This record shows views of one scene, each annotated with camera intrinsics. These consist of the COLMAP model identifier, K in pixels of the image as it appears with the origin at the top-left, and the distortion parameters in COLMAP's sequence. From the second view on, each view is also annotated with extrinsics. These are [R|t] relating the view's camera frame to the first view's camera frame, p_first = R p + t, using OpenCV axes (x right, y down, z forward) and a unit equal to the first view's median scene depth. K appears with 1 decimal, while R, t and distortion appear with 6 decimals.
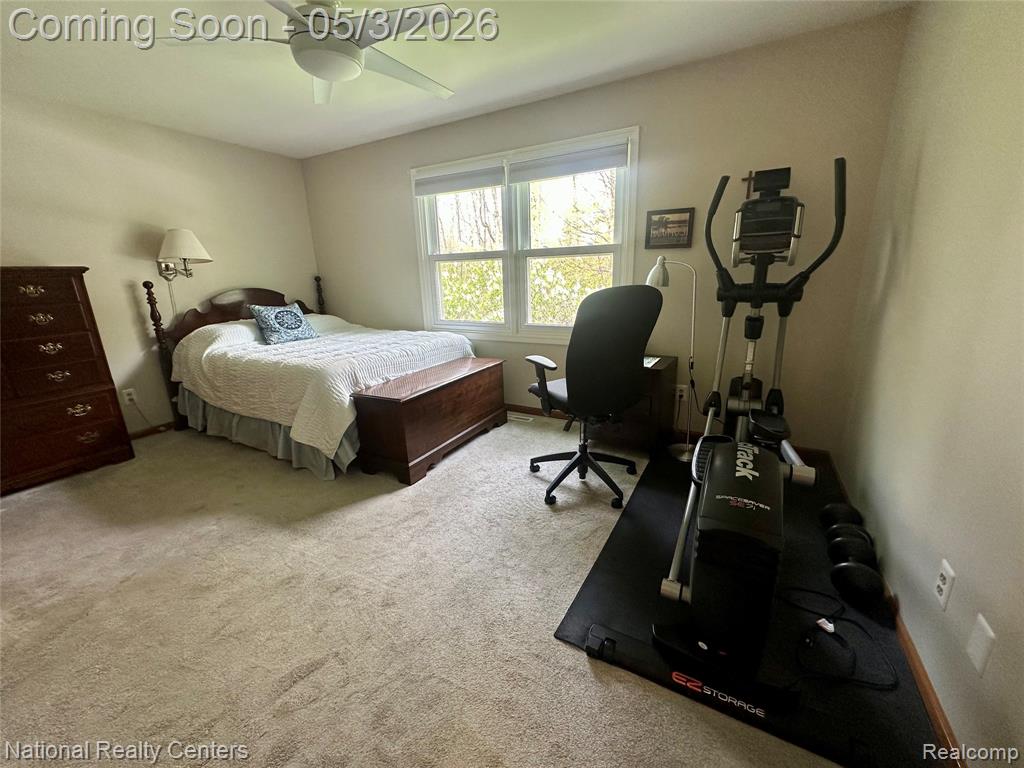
lens RADIAL K [[404.3, 0, 509.5], [0, 404.3, 383.5], [0, 0, 1]] dist [-0.006224, 0.001331]
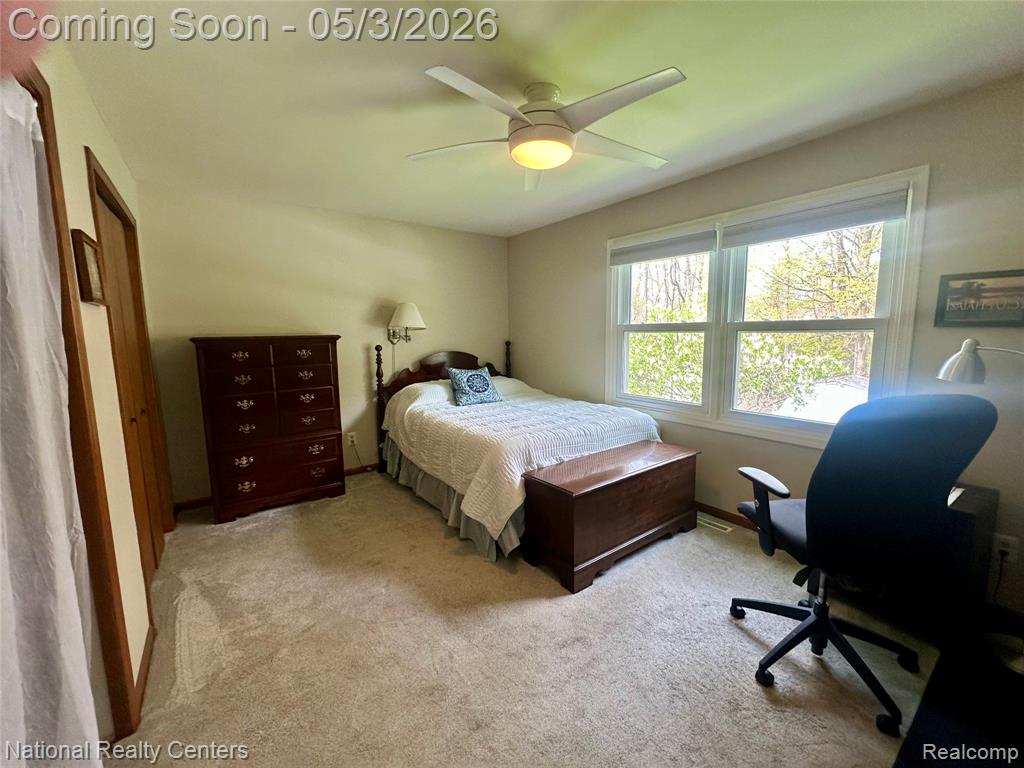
lens RADIAL K [[404.3, 0, 510.7], [0, 404.3, 384.8], [0, 0, 1]] dist [-0.006224, 0.001331]
pose [[0.908974, 0.072836, -0.410440, -0.041903], [-0.125495, 0.986752, -0.102817, -0.073466], [0.397514, 0.144966, 0.906073, 0.094212]]
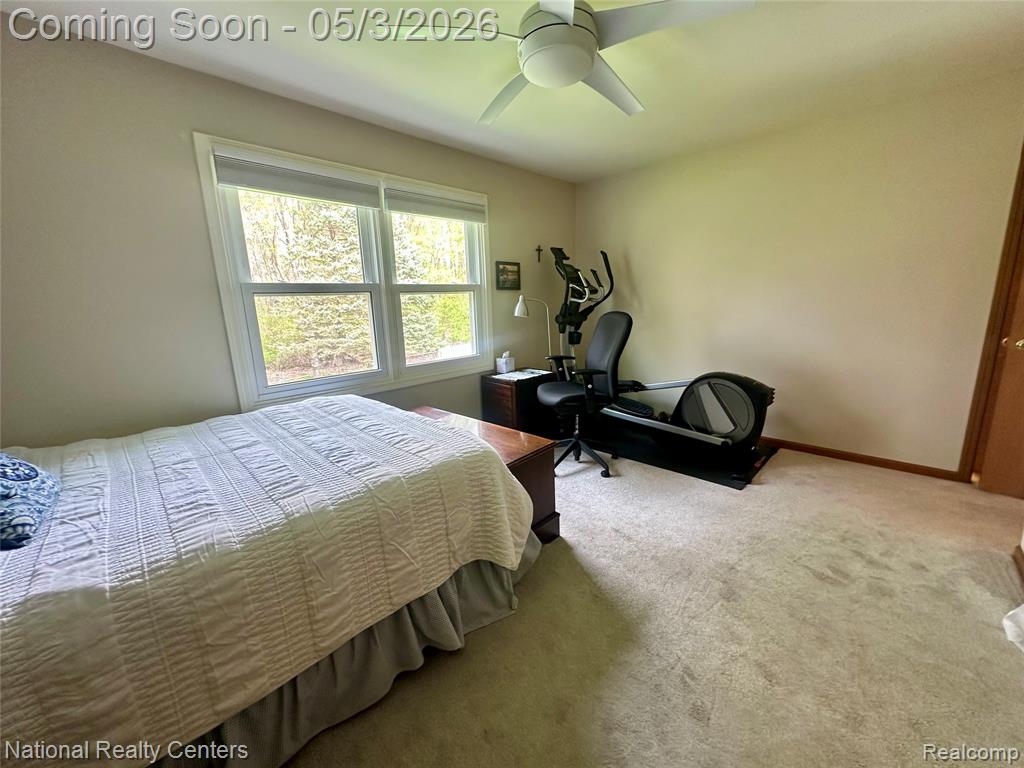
lens RADIAL K [[404.3, 0, 516.8], [0, 404.3, 376.3], [0, 0, 1]] dist [-0.006224, 0.001331]
pose [[0.240781, -0.180119, 0.953720, -0.974496], [0.261785, 0.958264, 0.114886, -0.211983], [-0.934609, 0.222007, 0.277884, 0.684284]]
